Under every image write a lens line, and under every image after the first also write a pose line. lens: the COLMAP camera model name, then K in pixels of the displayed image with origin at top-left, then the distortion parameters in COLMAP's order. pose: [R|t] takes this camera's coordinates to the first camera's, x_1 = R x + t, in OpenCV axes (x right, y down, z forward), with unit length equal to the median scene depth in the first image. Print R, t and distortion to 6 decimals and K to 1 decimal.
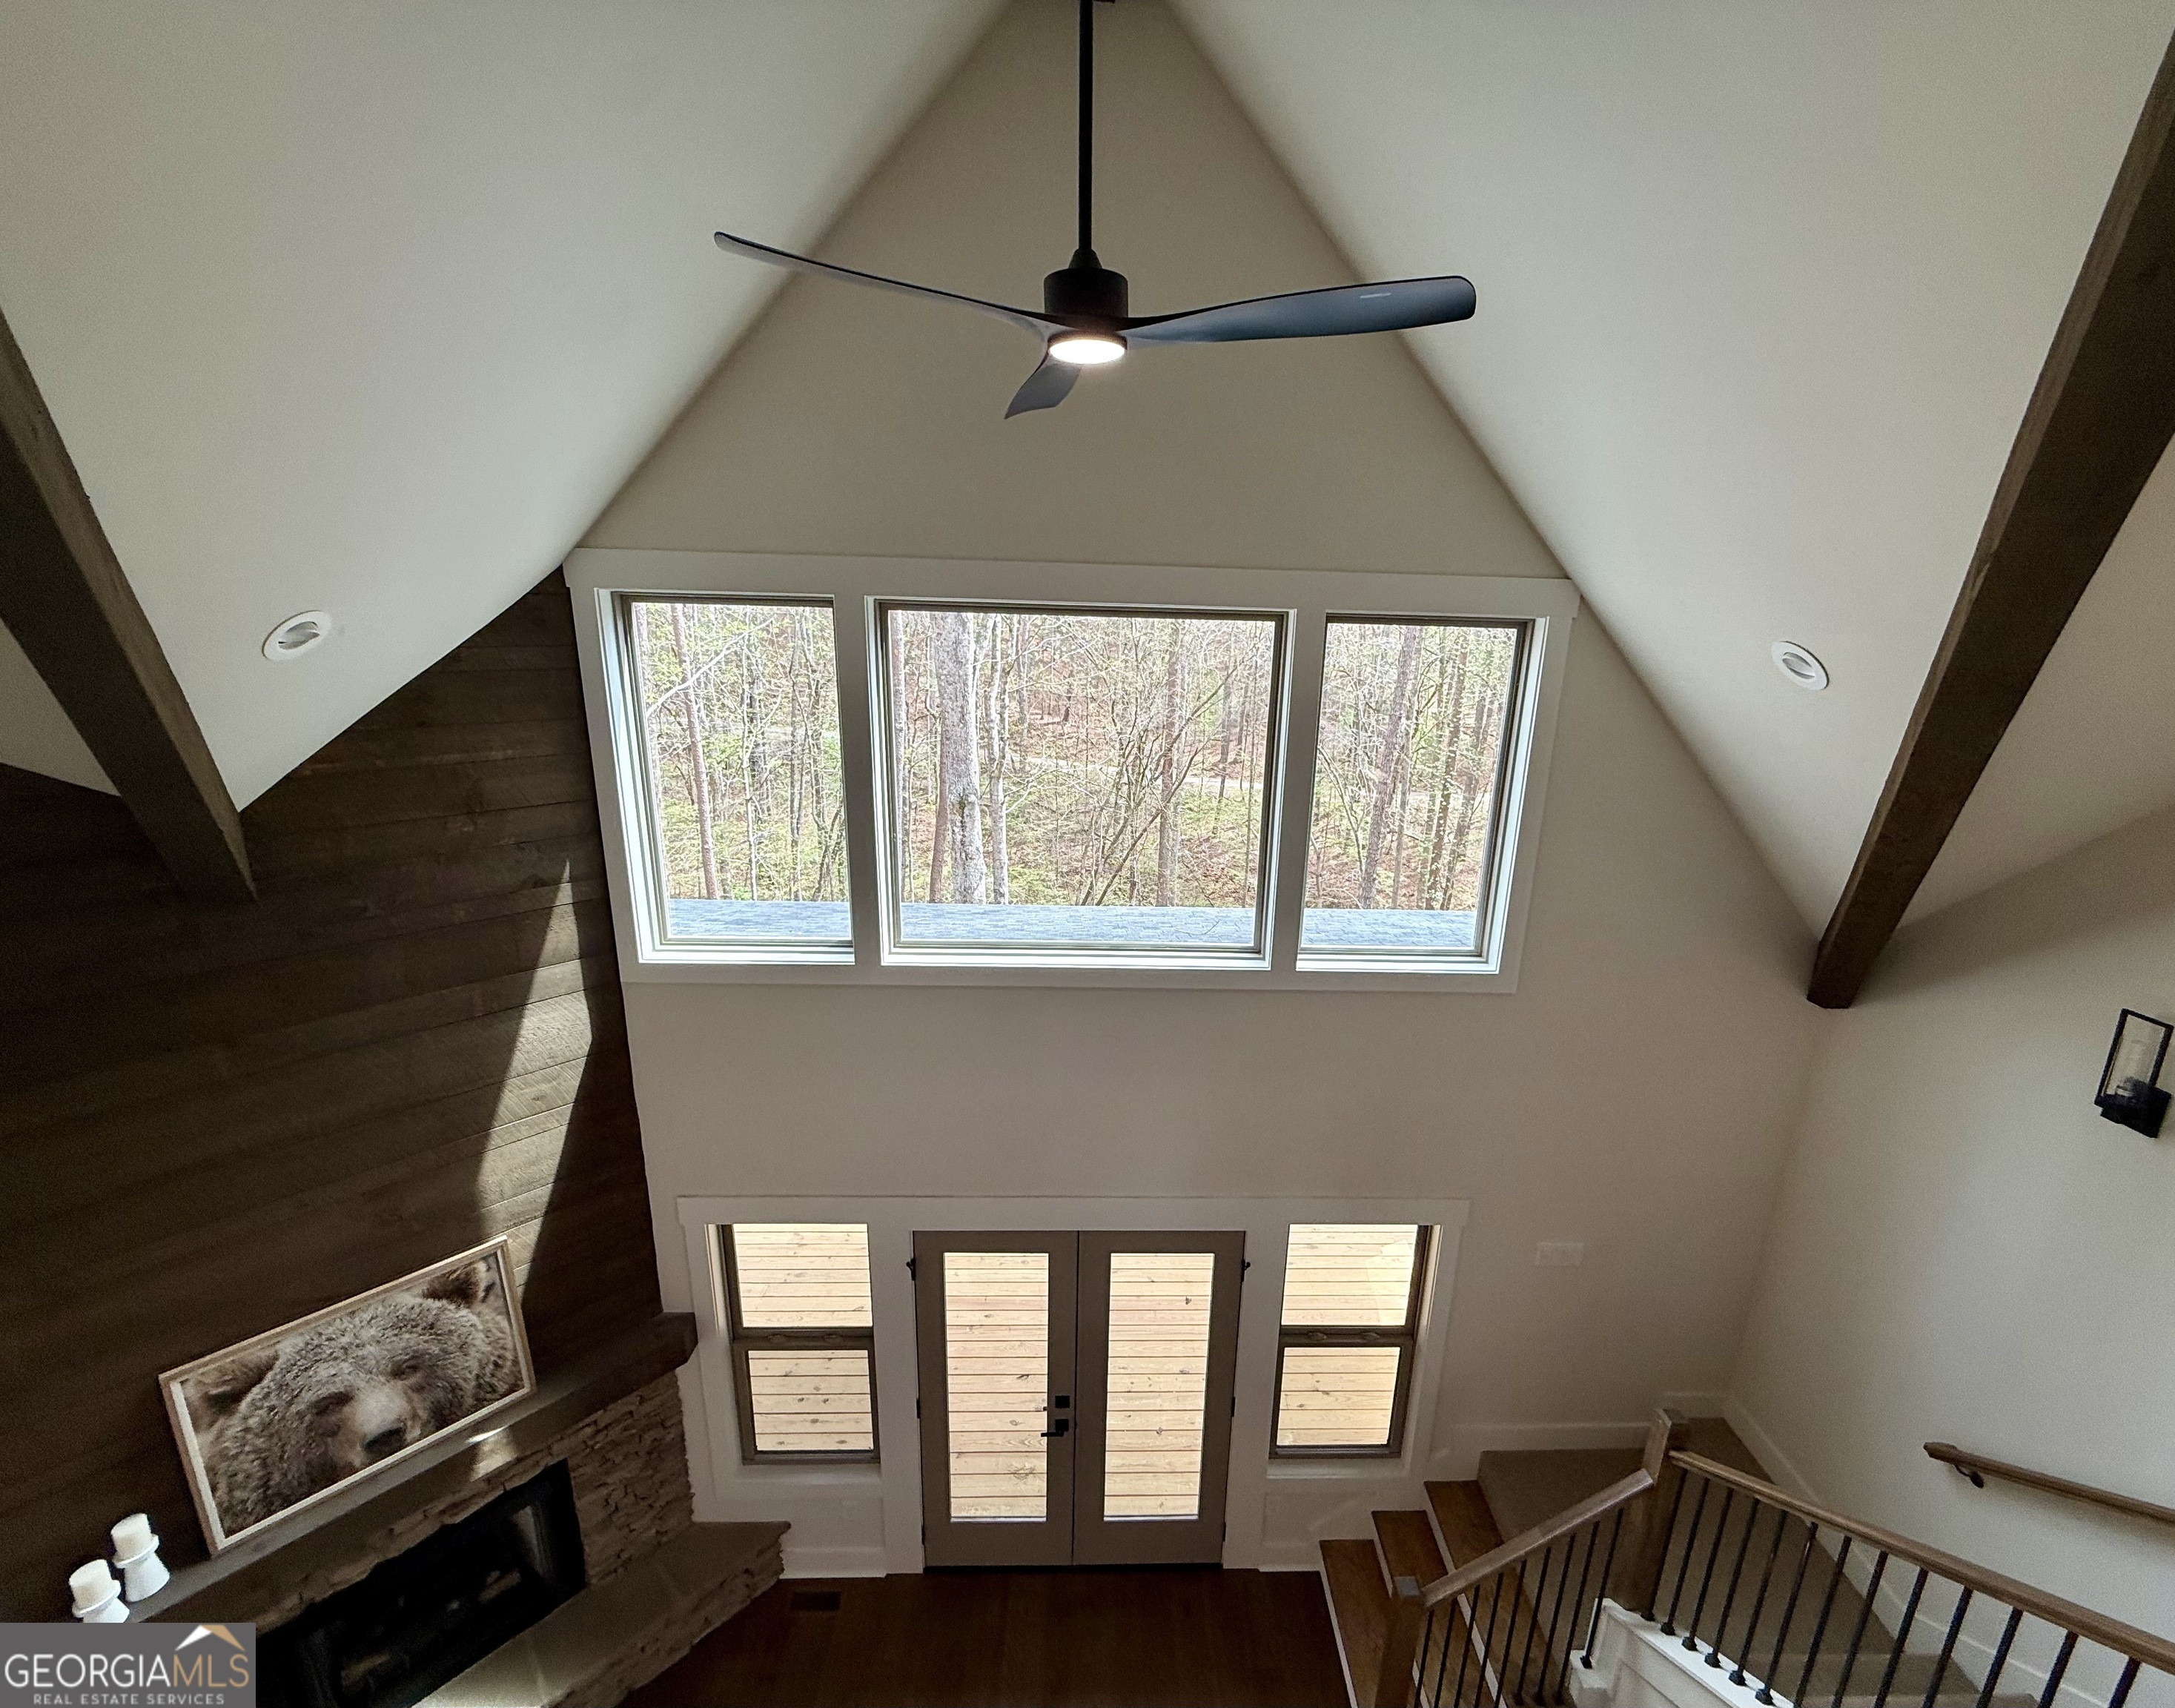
lens RADIAL K [[911.9, 0, 1140.1], [0, 911.9, 845.2], [0, 0, 1]] dist [-0.000472, 0.000267]
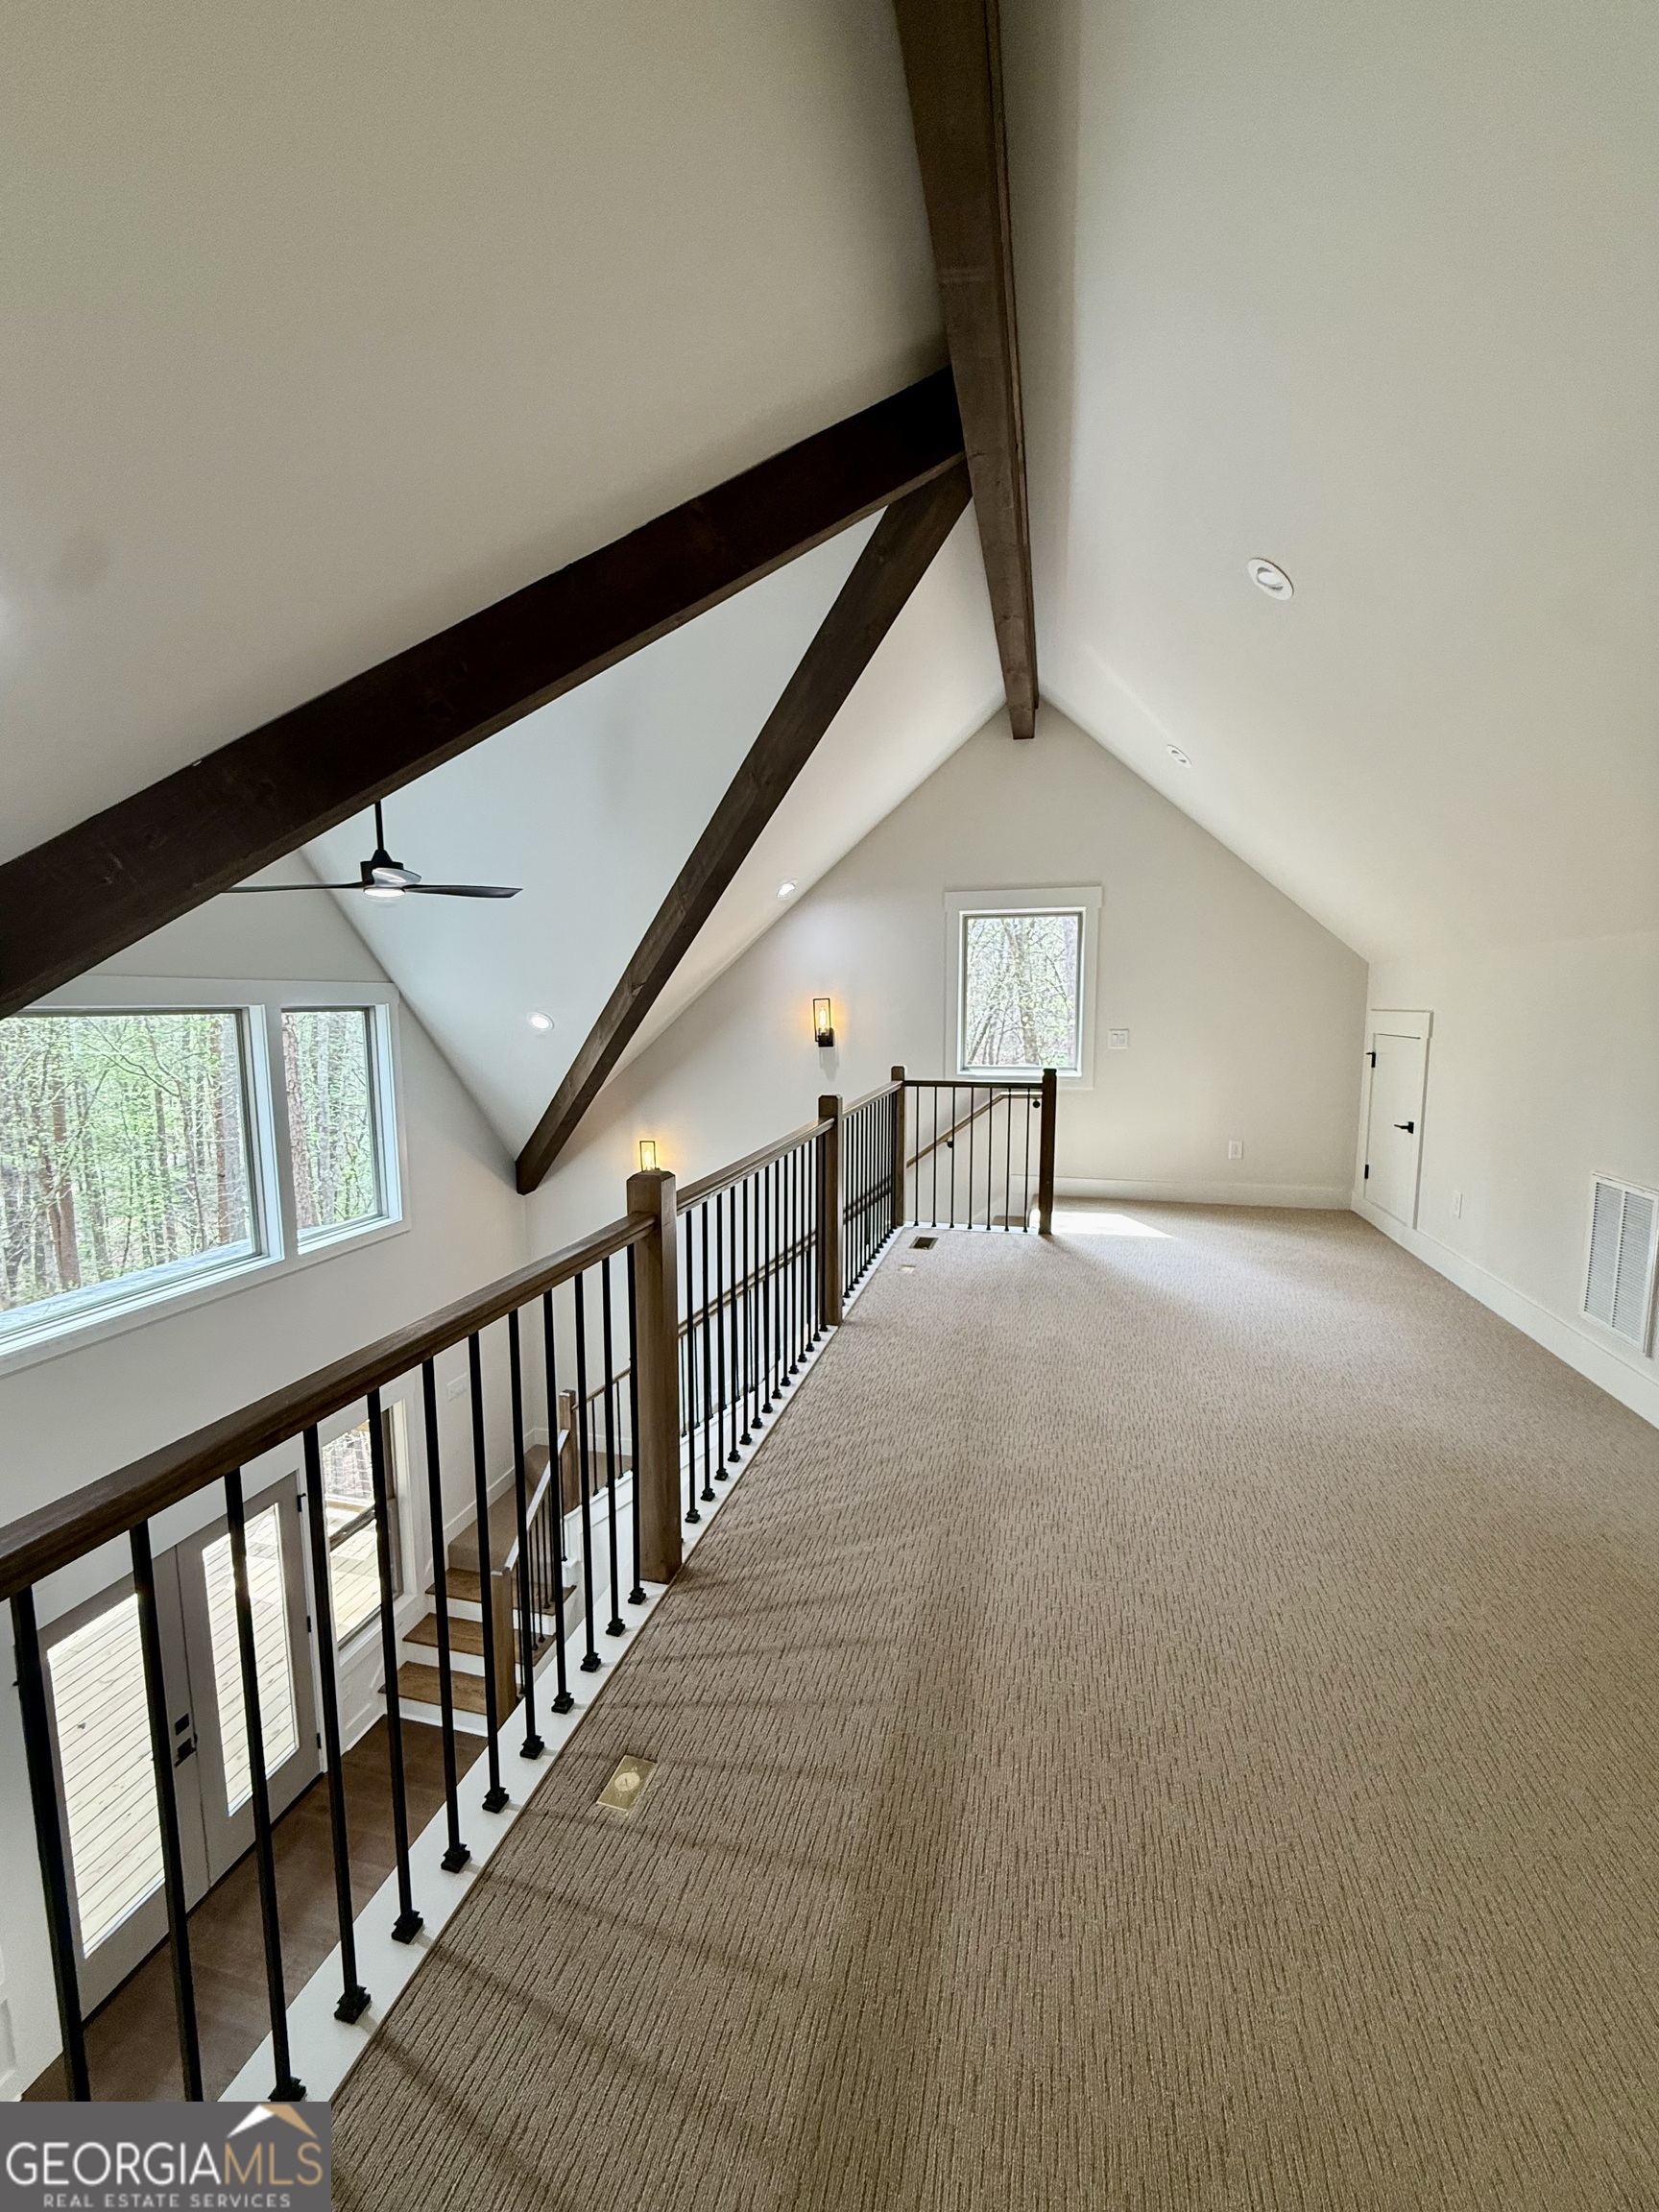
lens RADIAL K [[886.3, 0, 832.7], [0, 886.3, 1101.0], [0, 0, 1]] dist [0.001136, -0.000098]
pose [[0.288298, -0.154032, 0.945071, -0.821072], [0.268305, 0.960434, 0.074688, 0.026115], [-0.919183, 0.232035, 0.318218, -0.246468]]
